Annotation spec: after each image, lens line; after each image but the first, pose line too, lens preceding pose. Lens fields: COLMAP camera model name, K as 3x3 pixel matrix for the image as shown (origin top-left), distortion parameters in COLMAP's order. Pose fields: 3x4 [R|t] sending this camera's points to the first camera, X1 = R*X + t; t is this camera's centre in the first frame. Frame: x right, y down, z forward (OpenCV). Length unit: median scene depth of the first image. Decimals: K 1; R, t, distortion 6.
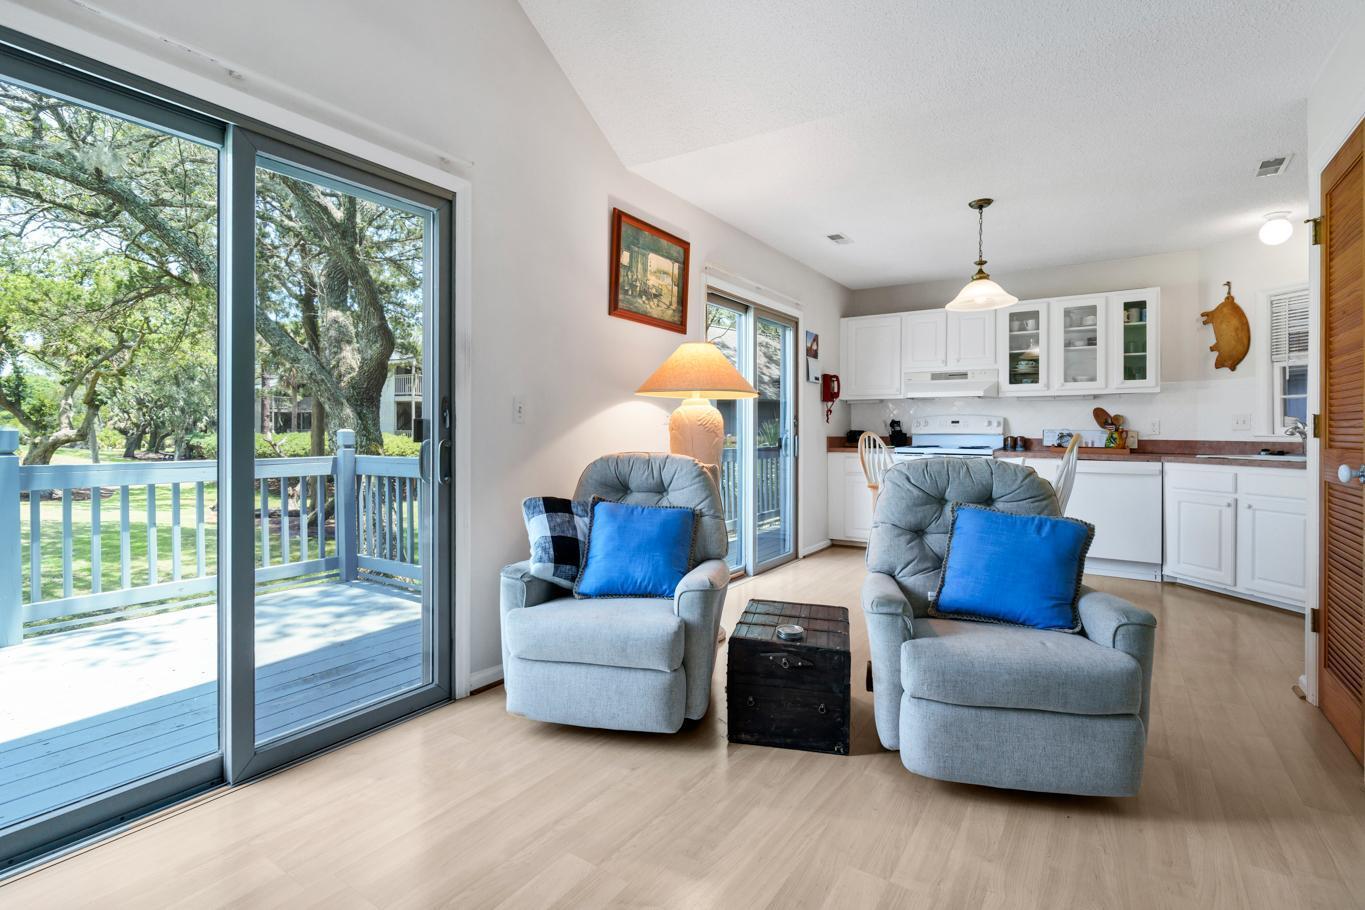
lens RADIAL K [[634.1, 0, 688.3], [0, 634.1, 430.9], [0, 0, 1]] dist [-0.005738, 0.001020]
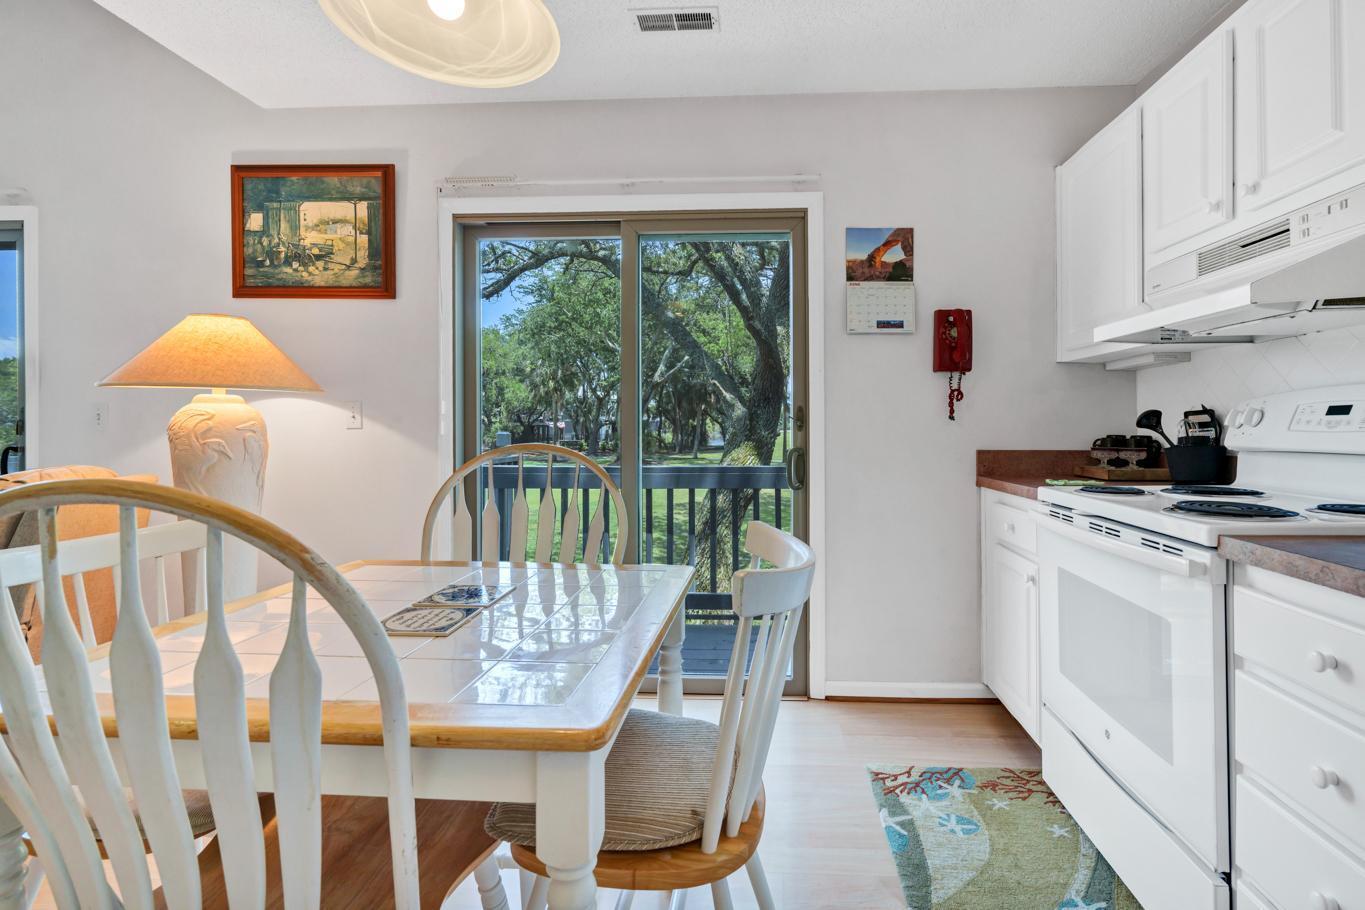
lens RADIAL K [[634.1, 0, 742.3], [0, 634.1, 426.8], [0, 0, 1]] dist [-0.005738, 0.001020]
pose [[0.525359, -0.002870, -0.850876, 0.599718], [0.003746, 0.999992, -0.001060, -0.008641], [0.850872, -0.002630, 0.525366, 0.740296]]
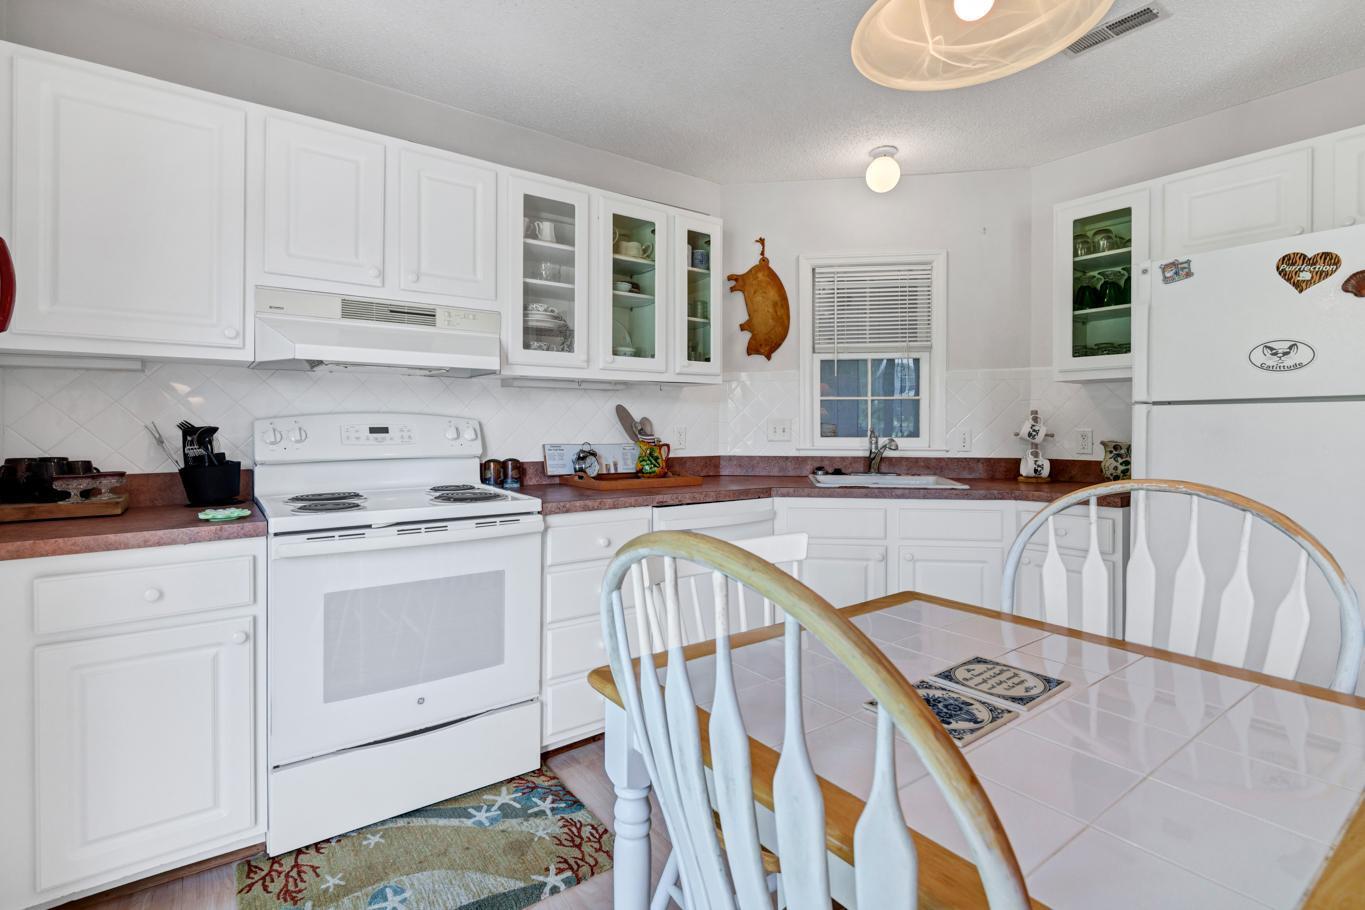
lens RADIAL K [[634.1, 0, 663.2], [0, 634.1, 425.3], [0, 0, 1]] dist [-0.005738, 0.001020]
pose [[0.361921, -0.003276, 0.932203, 0.123536], [0.002726, 0.999993, 0.002456, -0.020329], [-0.932205, 0.001652, 0.361927, 0.788624]]
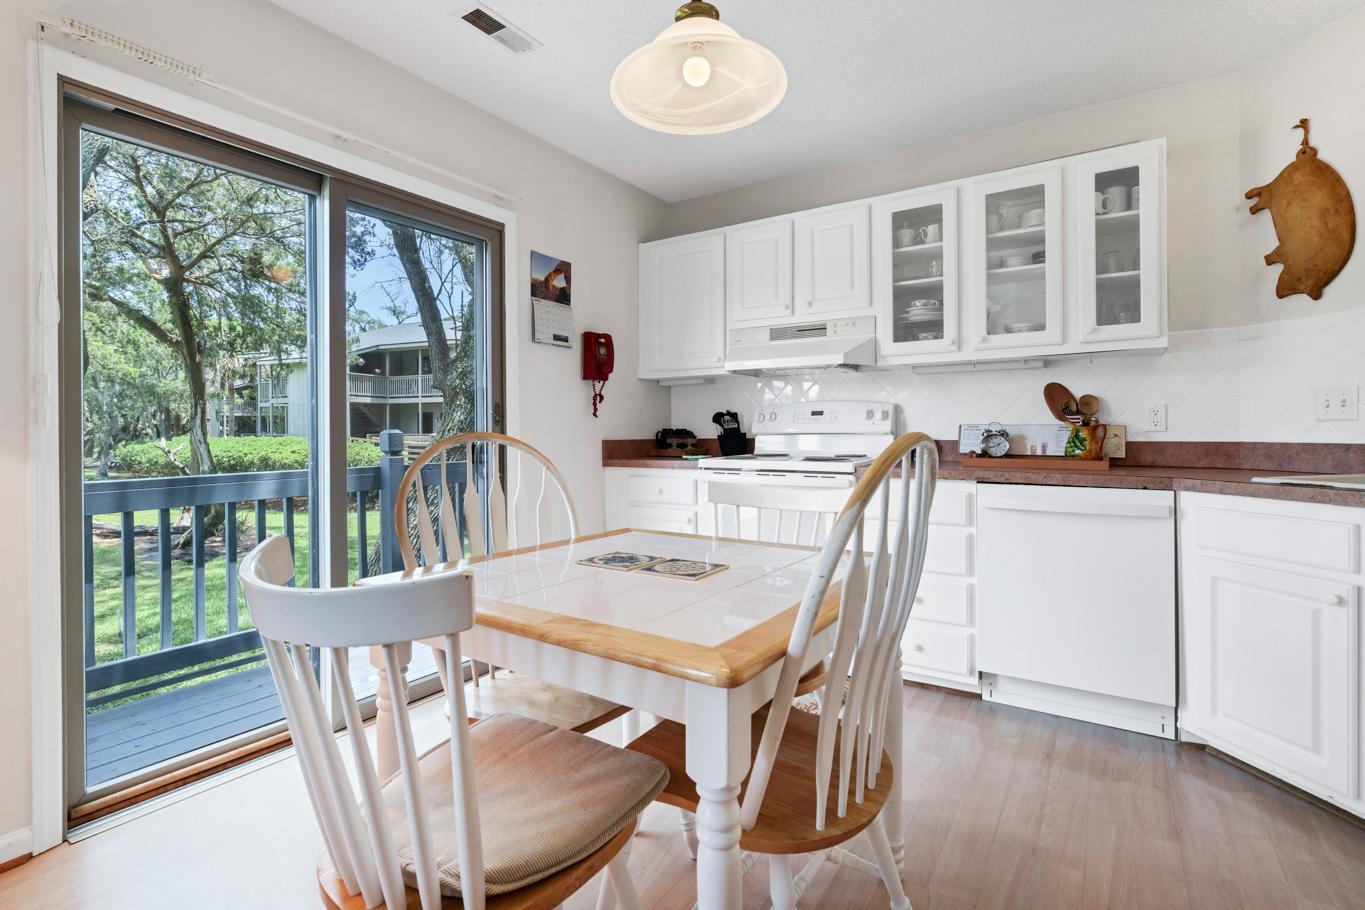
lens RADIAL K [[634.1, 0, 696.6], [0, 634.1, 430.8], [0, 0, 1]] dist [-0.005738, 0.001020]
pose [[0.999837, -0.011217, 0.014160, 0.349755], [0.011181, 0.999934, 0.002614, -0.000366], [-0.014188, -0.002455, 0.999896, 0.483140]]
